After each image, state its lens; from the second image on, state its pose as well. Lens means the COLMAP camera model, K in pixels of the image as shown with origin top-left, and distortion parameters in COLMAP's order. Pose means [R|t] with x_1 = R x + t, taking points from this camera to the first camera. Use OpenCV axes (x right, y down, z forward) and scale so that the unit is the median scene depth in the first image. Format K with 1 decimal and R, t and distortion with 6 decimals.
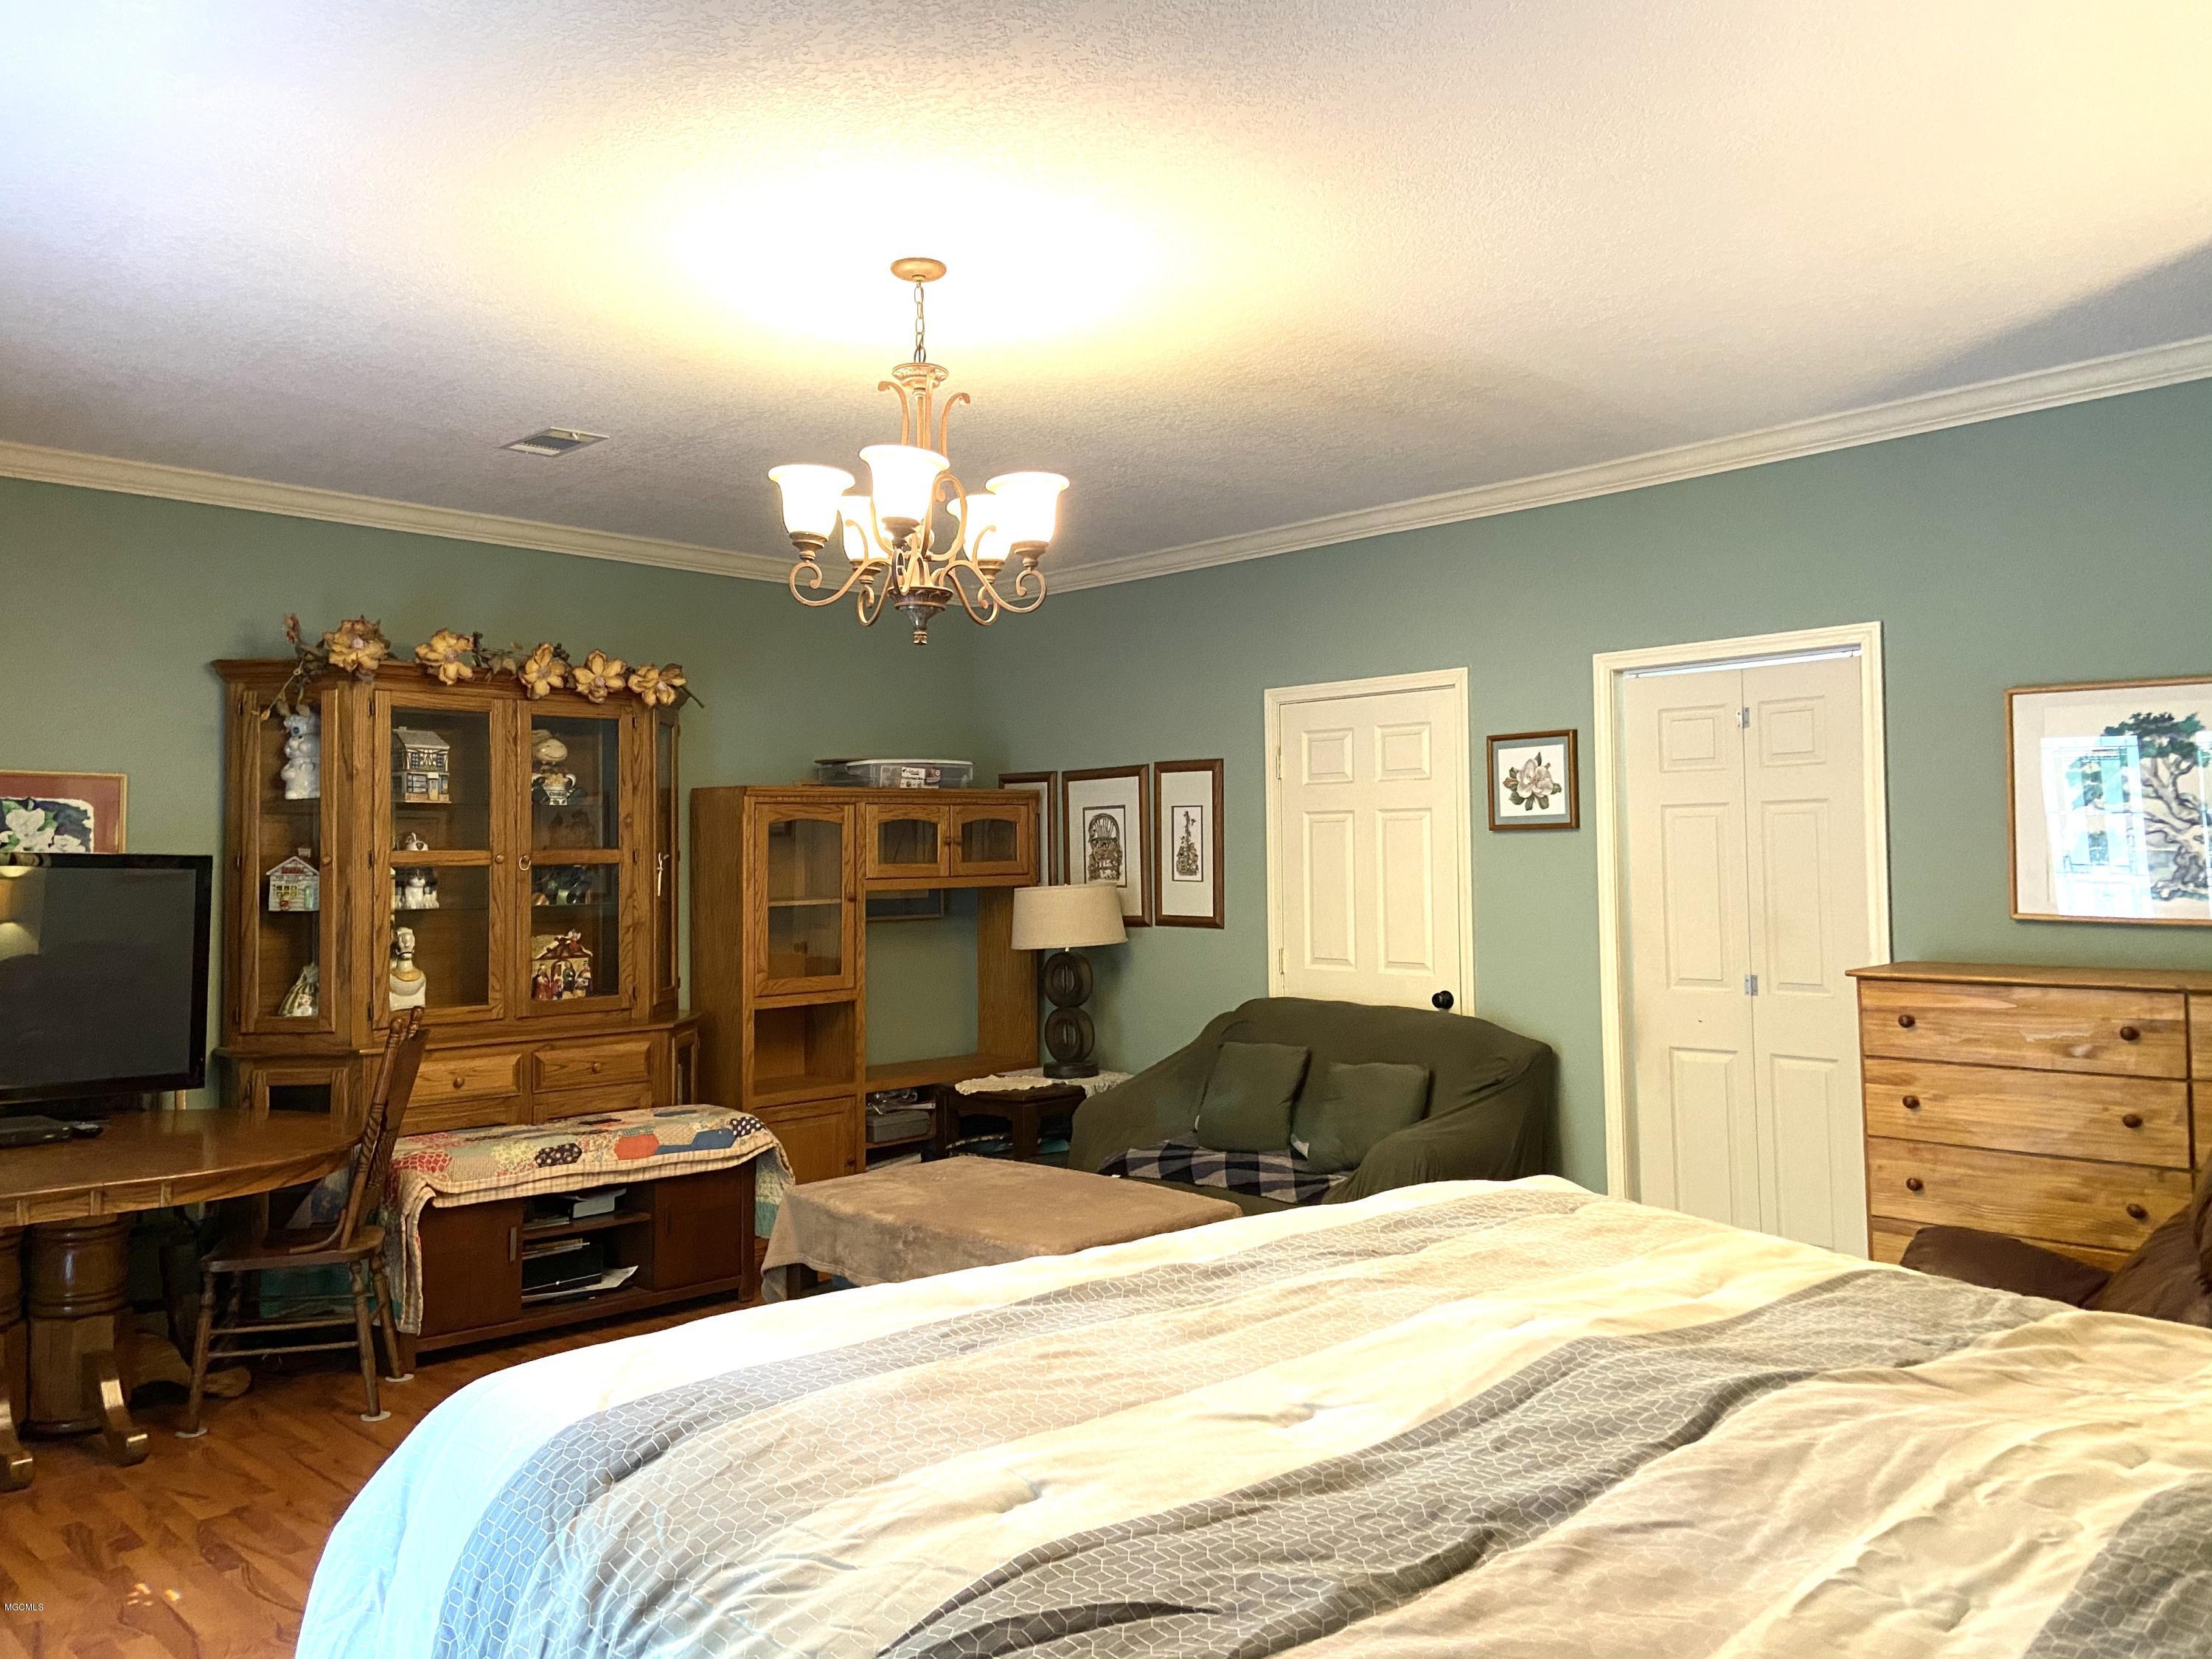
lens RADIAL K [[1690.1, 0, 1104.8], [0, 1690.1, 810.8], [0, 0, 1]] dist [0.115521, -0.160569]
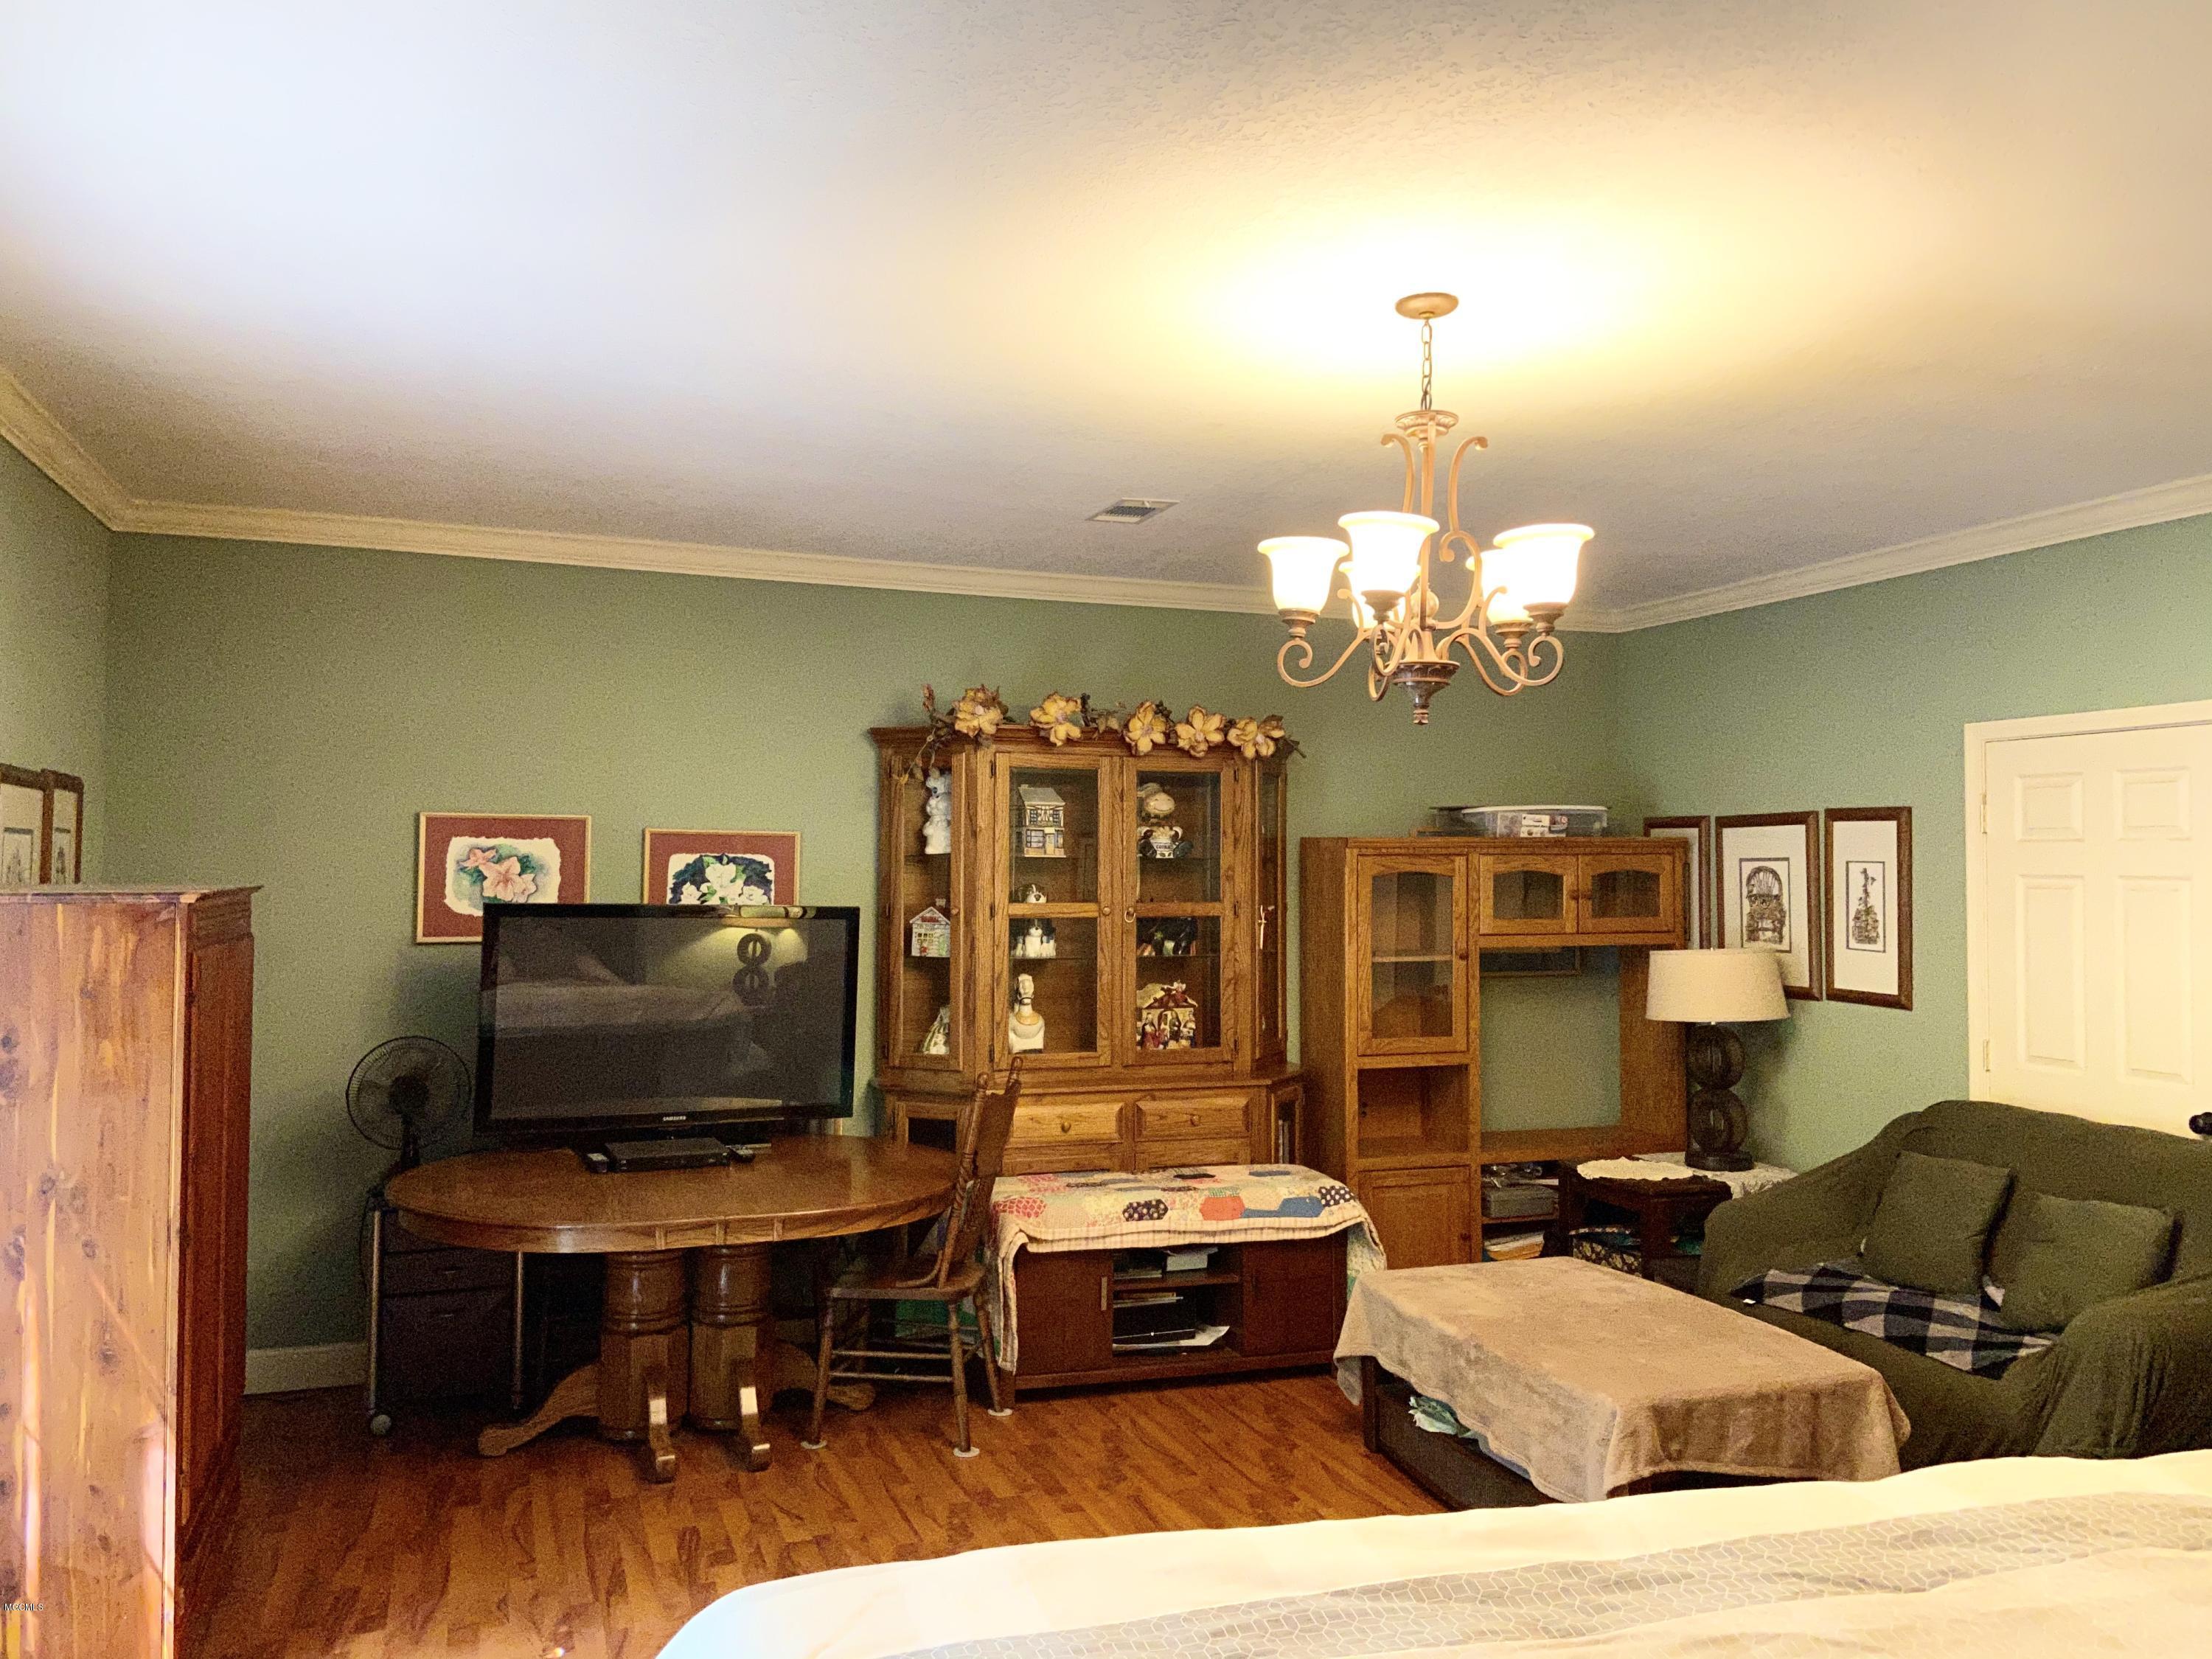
lens RADIAL K [[1679.7, 0, 1099.1], [0, 1679.7, 819.0], [0, 0, 1]] dist [0.117024, -0.162349]
pose [[0.906207, 0.002452, -0.422827, 0.074486], [0.000097, 0.999982, 0.006007, -0.034852], [0.422834, -0.005485, 0.906191, 0.077871]]
